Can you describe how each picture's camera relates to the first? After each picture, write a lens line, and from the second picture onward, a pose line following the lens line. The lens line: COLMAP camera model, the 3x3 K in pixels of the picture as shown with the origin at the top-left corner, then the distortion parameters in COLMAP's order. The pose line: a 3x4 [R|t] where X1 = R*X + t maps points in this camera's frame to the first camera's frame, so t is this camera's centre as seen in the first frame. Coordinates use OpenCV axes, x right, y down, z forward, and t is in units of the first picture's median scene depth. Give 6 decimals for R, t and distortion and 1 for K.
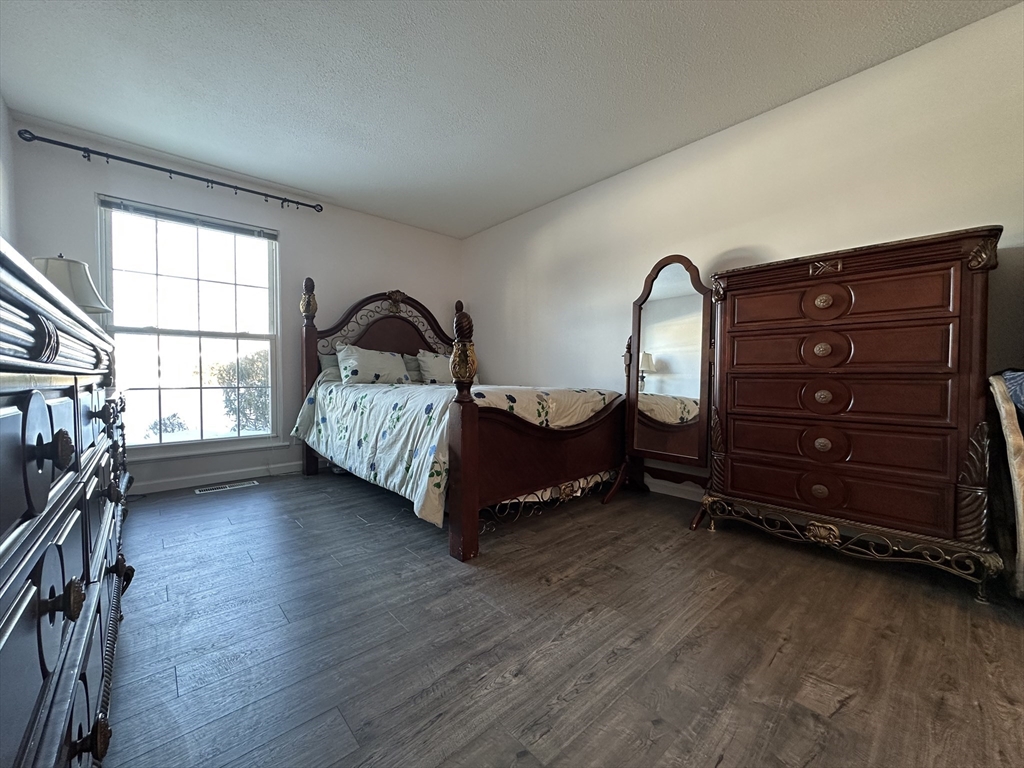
lens RADIAL K [[407.2, 0, 512.0], [0, 407.2, 384.0], [0, 0, 1]] dist [-0.003942, -0.000096]
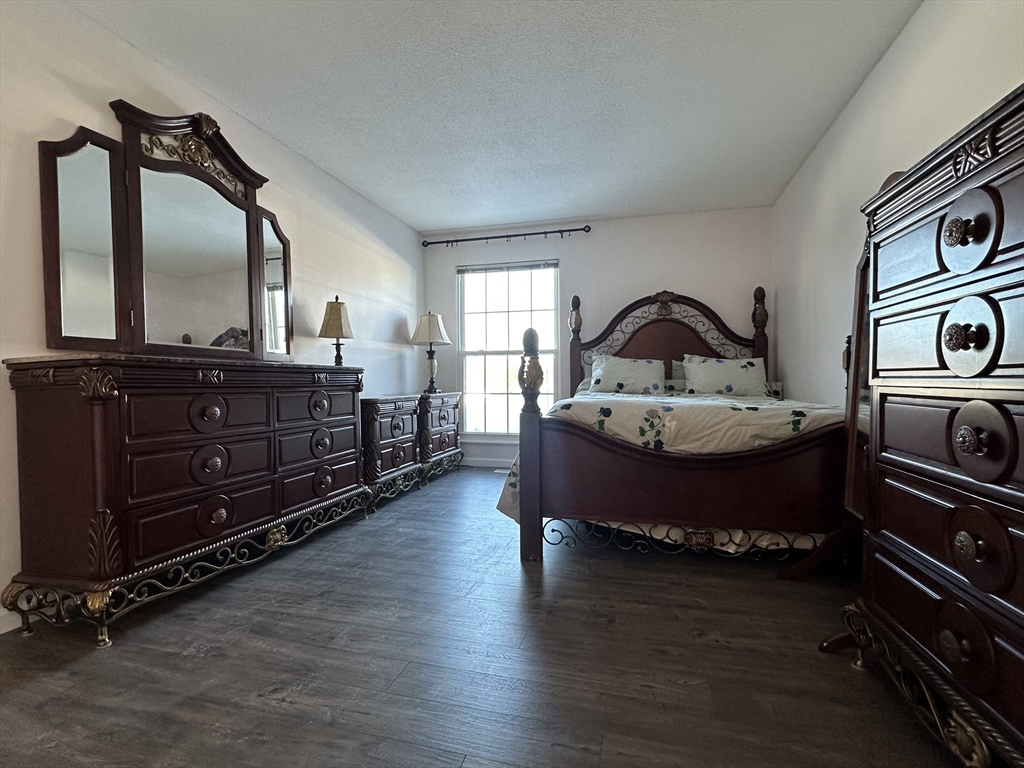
lens RADIAL K [[482.3, 0, 512.0], [0, 482.3, 384.0], [0, 0, 1]] dist [-0.001560, 0.000067]
pose [[0.542200, 0.003403, -0.840243, 0.577274], [-0.016341, 0.999845, -0.006496, -0.011984], [0.840091, 0.017253, 0.542172, 0.172488]]
